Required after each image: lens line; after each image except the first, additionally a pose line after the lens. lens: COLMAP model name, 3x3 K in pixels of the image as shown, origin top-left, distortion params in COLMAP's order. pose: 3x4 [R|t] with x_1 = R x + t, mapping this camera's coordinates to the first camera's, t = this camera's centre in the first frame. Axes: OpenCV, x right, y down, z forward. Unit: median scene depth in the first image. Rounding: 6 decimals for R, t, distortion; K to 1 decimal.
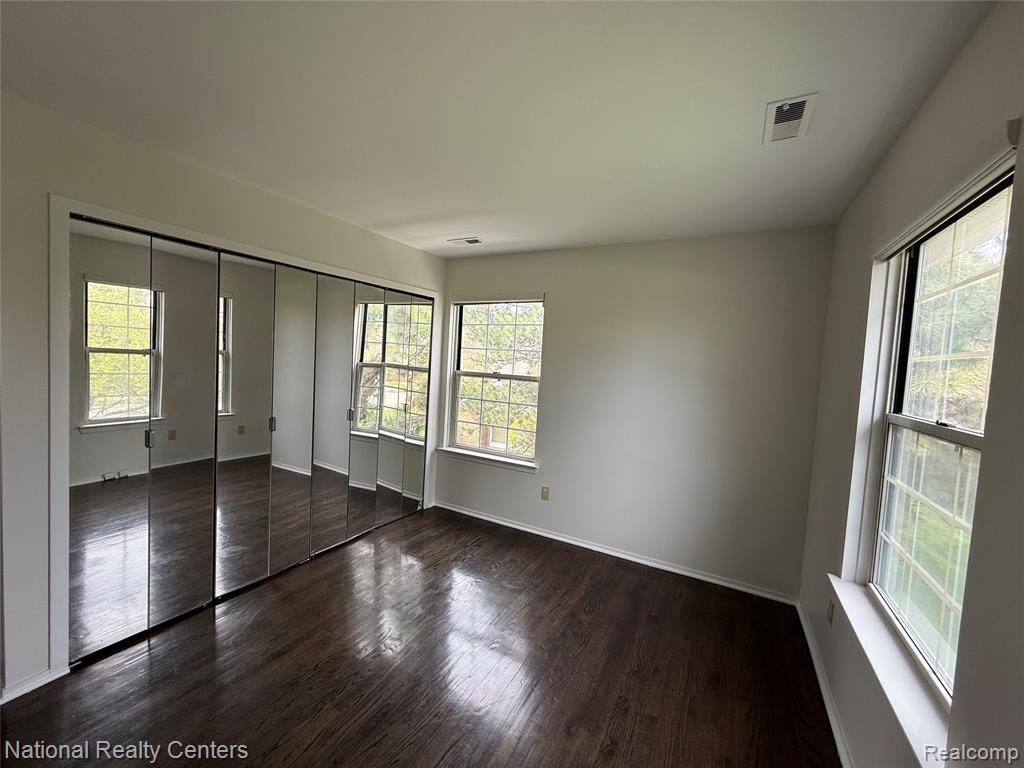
lens RADIAL K [[408.1, 0, 511.0], [0, 408.1, 383.0], [0, 0, 1]] dist [0.000665, -0.000442]
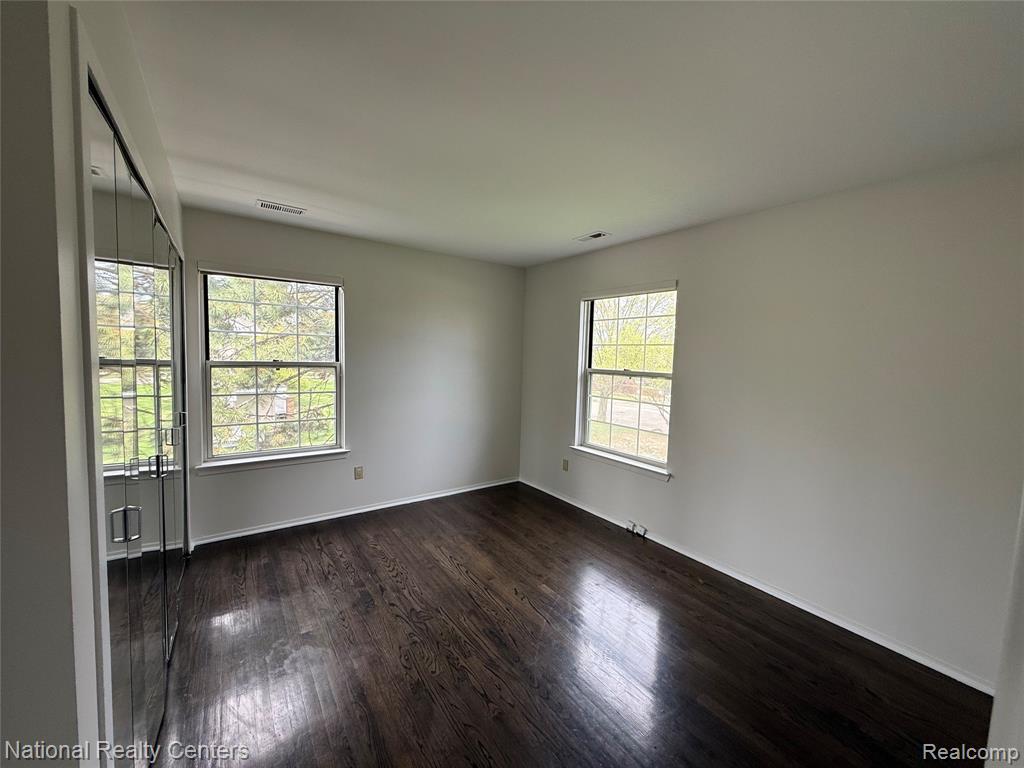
lens RADIAL K [[418.4, 0, 512.0], [0, 418.4, 384.0], [0, 0, 1]] dist [0.000542, -0.000099]
pose [[0.437349, -0.125310, 0.890518, -0.771600], [0.038618, 0.991948, 0.120616, -0.080844], [-0.898462, -0.018362, 0.438667, 0.202846]]
